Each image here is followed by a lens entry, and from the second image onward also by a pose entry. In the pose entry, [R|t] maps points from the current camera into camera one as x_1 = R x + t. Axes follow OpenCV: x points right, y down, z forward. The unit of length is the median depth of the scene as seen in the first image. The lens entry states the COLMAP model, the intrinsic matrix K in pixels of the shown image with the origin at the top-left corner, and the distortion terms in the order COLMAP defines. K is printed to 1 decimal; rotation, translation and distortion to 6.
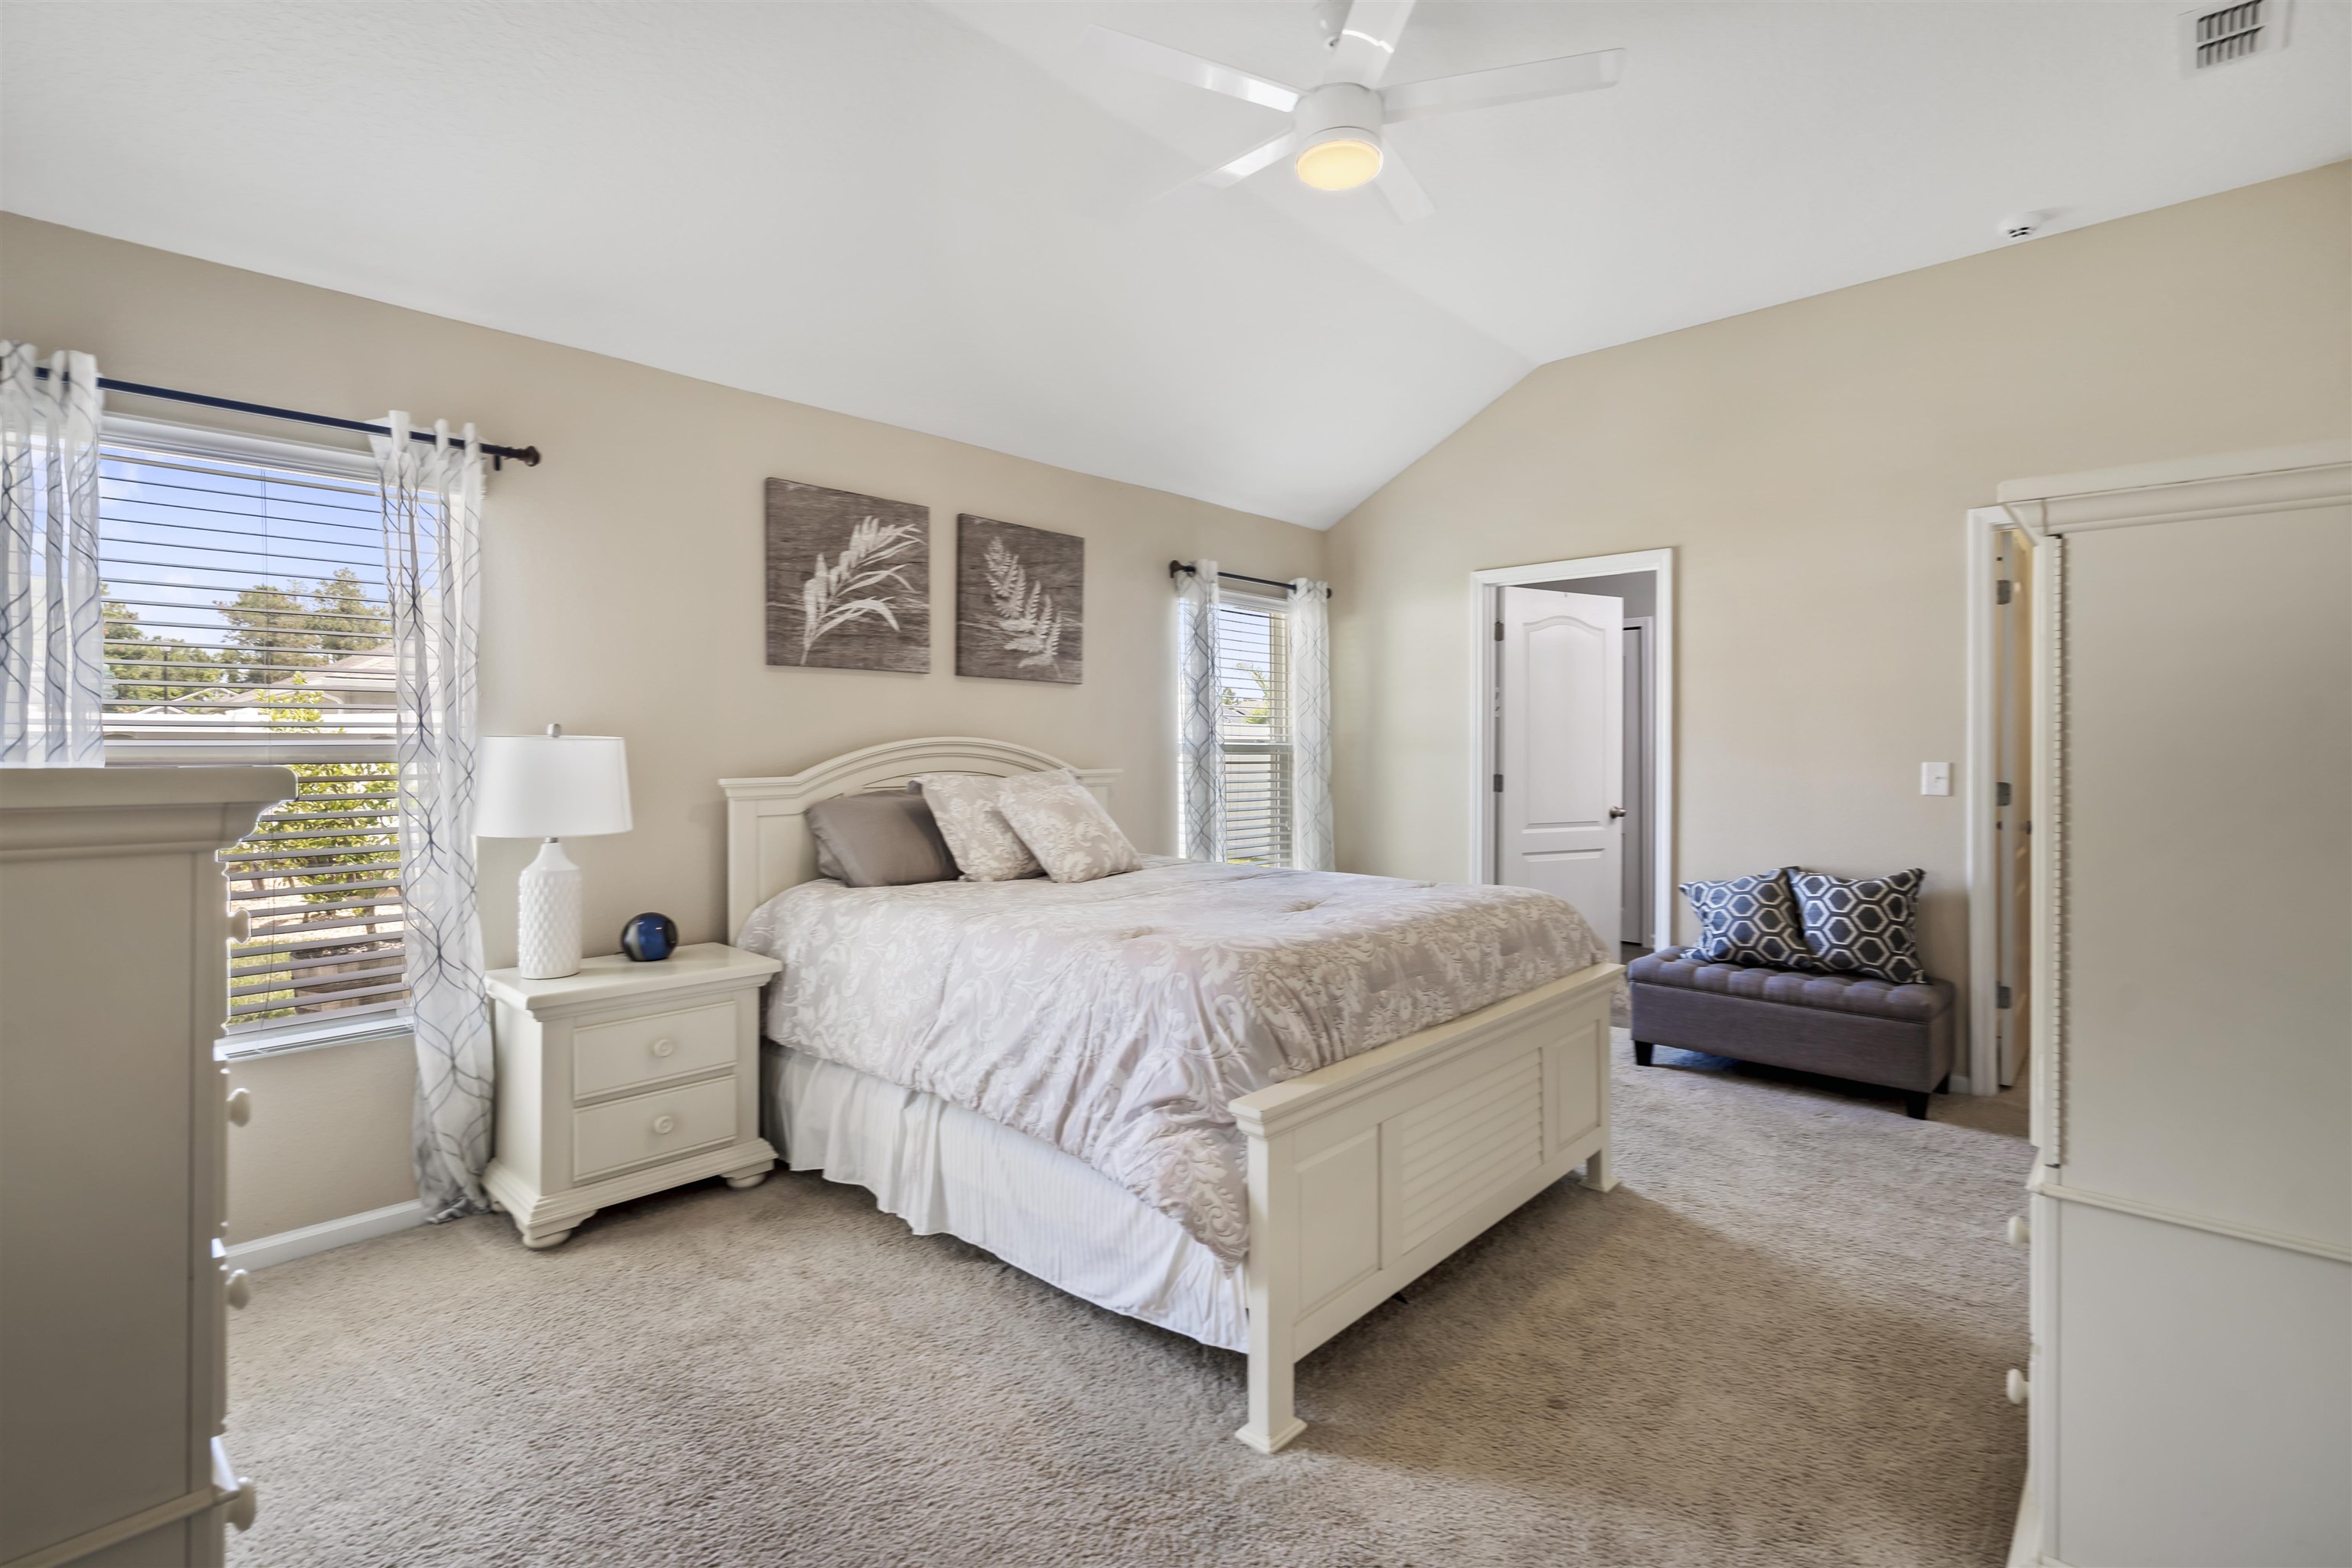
lens RADIAL K [[1056.6, 0, 1176.0], [0, 1056.6, 784.0], [0, 0, 1]] dist [0.000837, 0.000316]
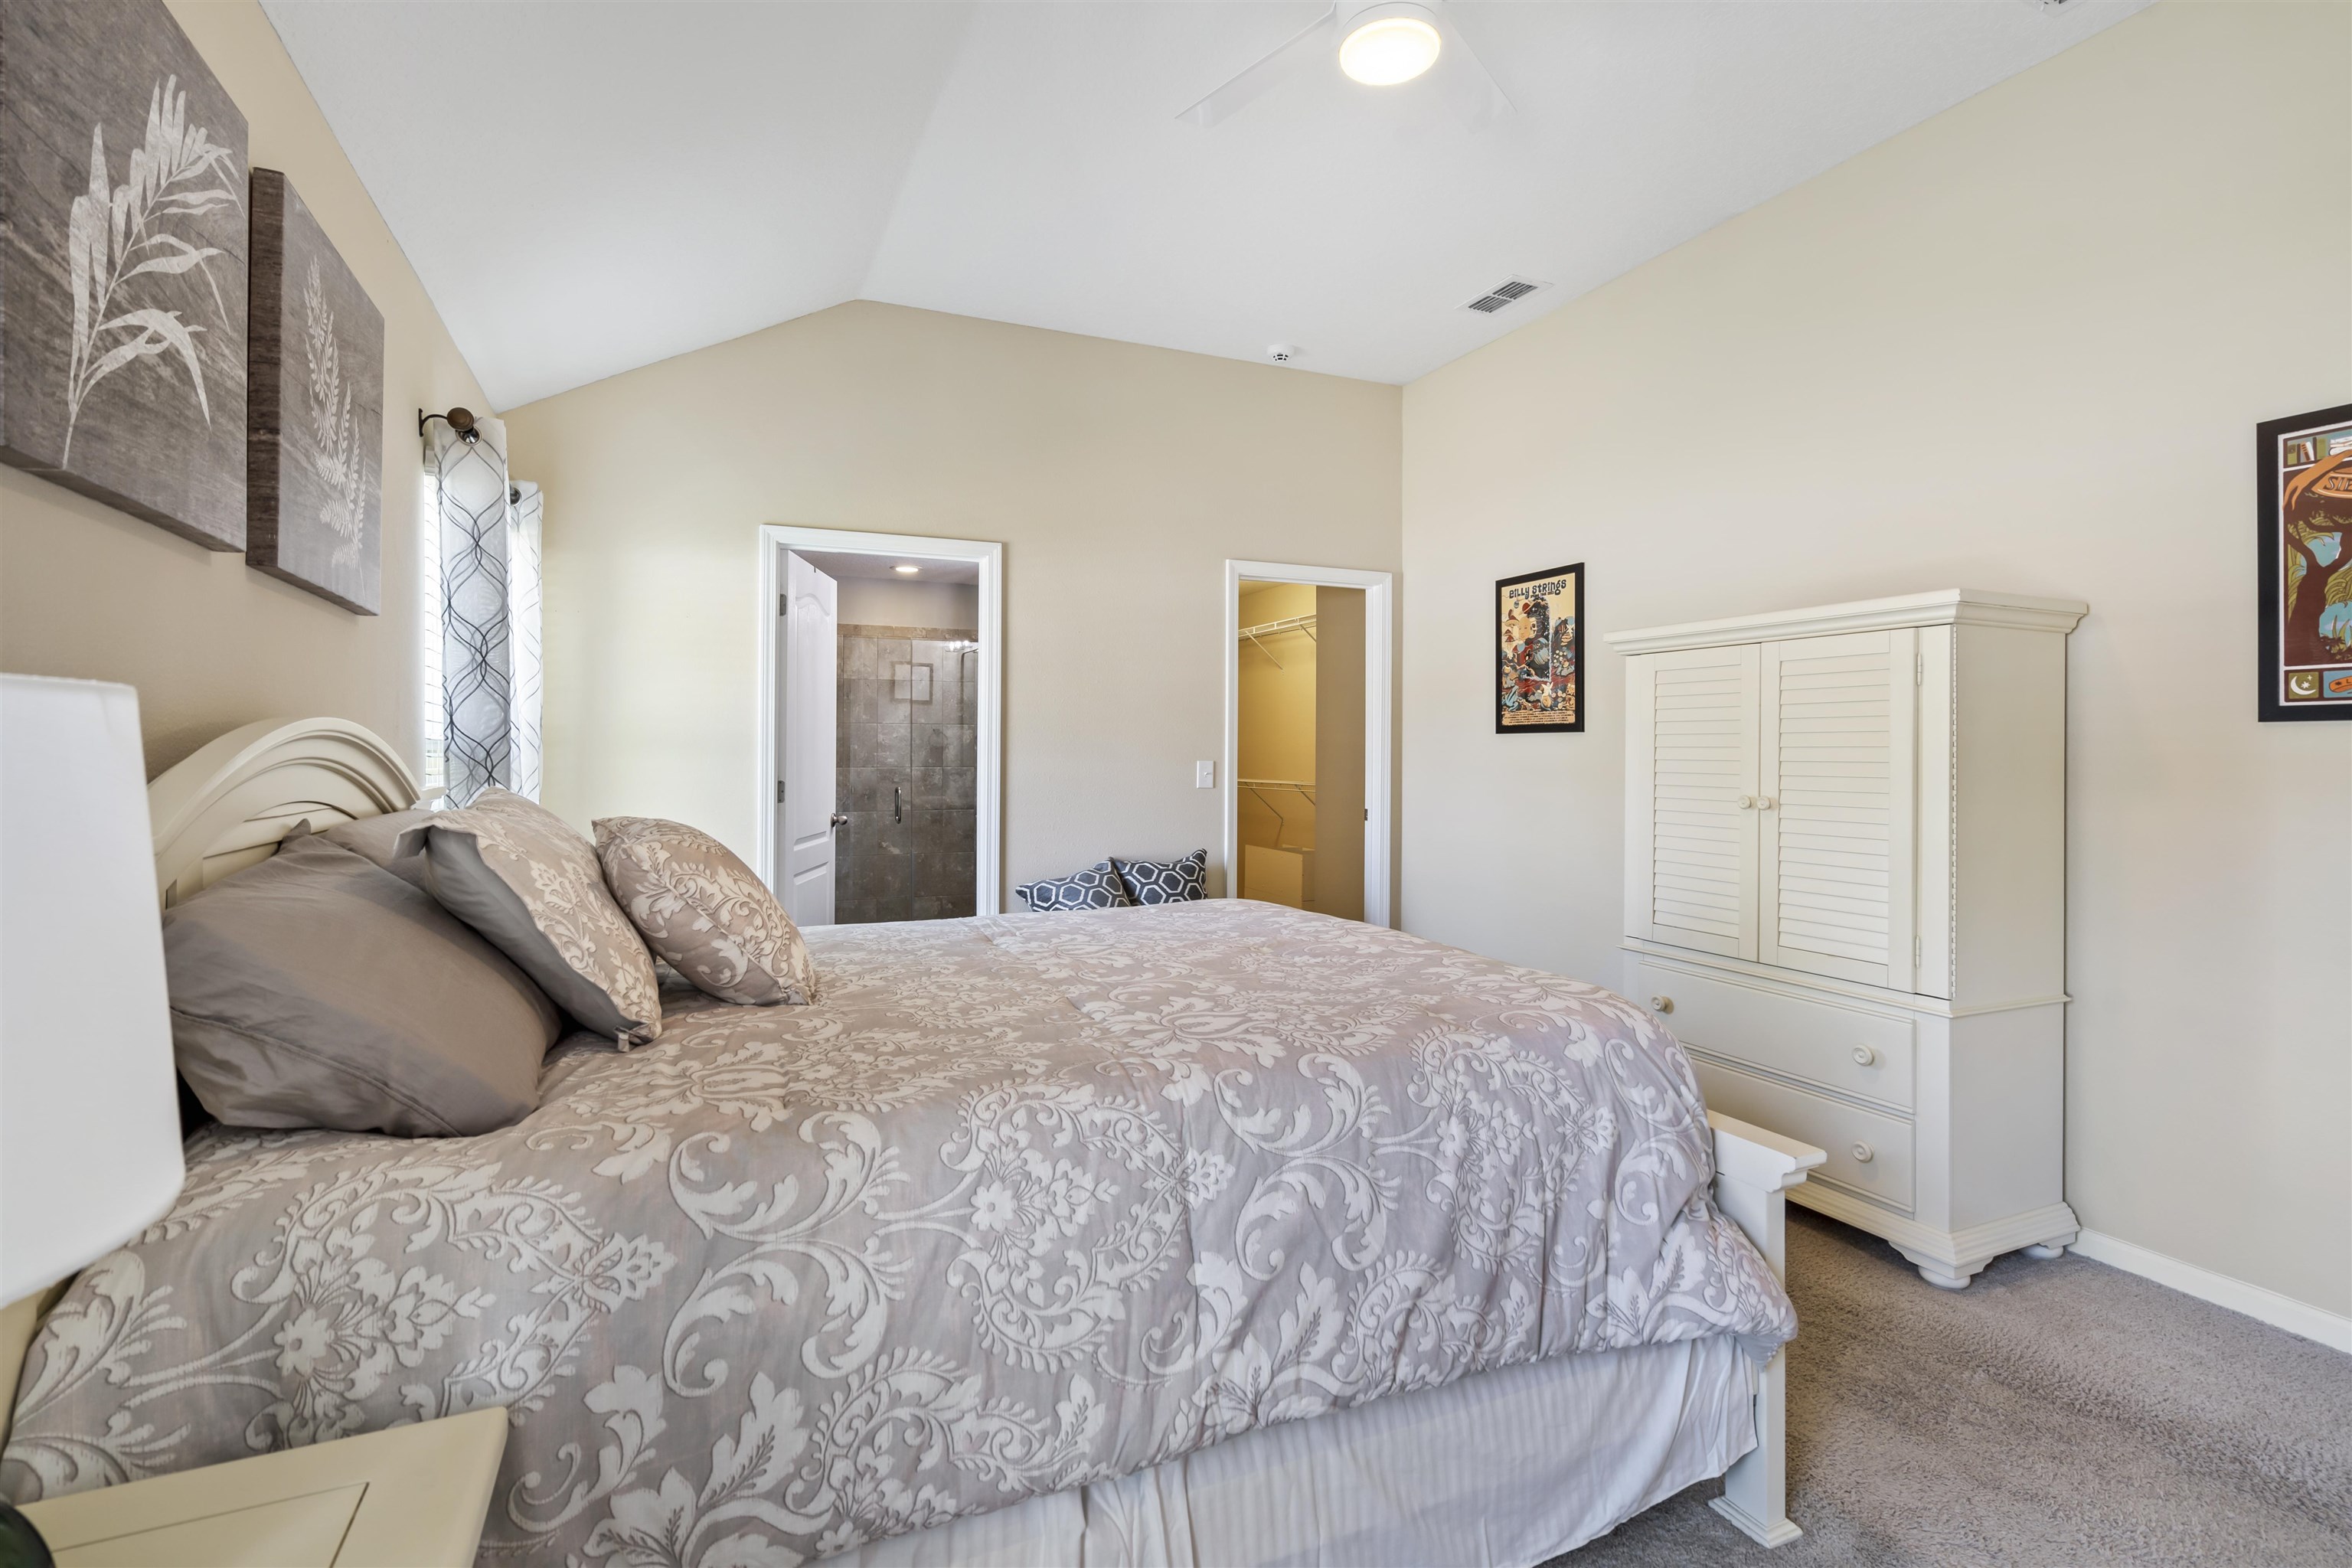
lens RADIAL K [[1105.8, 0, 1168.3], [0, 1105.8, 772.4], [0, 0, 1]] dist [-0.001982, 0.000019]
pose [[0.393938, -0.017288, 0.918975, -0.616922], [0.028208, 0.999580, 0.006712, -0.022330], [-0.918704, 0.023278, 0.394260, 0.695414]]
